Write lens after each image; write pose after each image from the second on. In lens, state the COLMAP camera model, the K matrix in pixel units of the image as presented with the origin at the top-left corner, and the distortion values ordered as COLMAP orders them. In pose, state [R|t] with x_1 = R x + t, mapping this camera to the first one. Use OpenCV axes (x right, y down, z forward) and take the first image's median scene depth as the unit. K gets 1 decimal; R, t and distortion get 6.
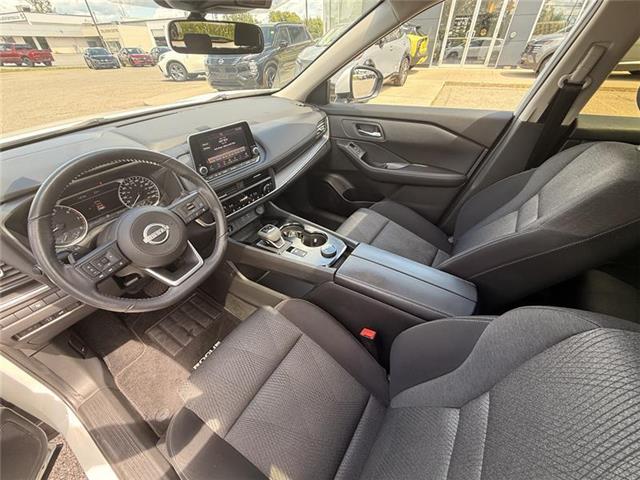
lens RADIAL K [[252.5, 0, 320.0], [0, 252.5, 240.0], [0, 0, 1]] dist [0.001484, 0.000299]
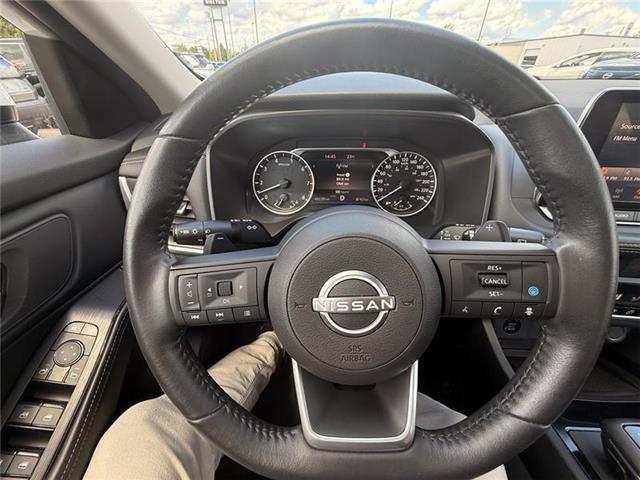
lens RADIAL K [[252.5, 0, 320.0], [0, 252.5, 240.0], [0, 0, 1]] dist [0.001484, 0.000299]
pose [[0.496258, 0.499436, -0.710135, -0.408764], [-0.536941, 0.819324, 0.201003, -0.112798], [0.682219, 0.281552, 0.674764, 0.623461]]
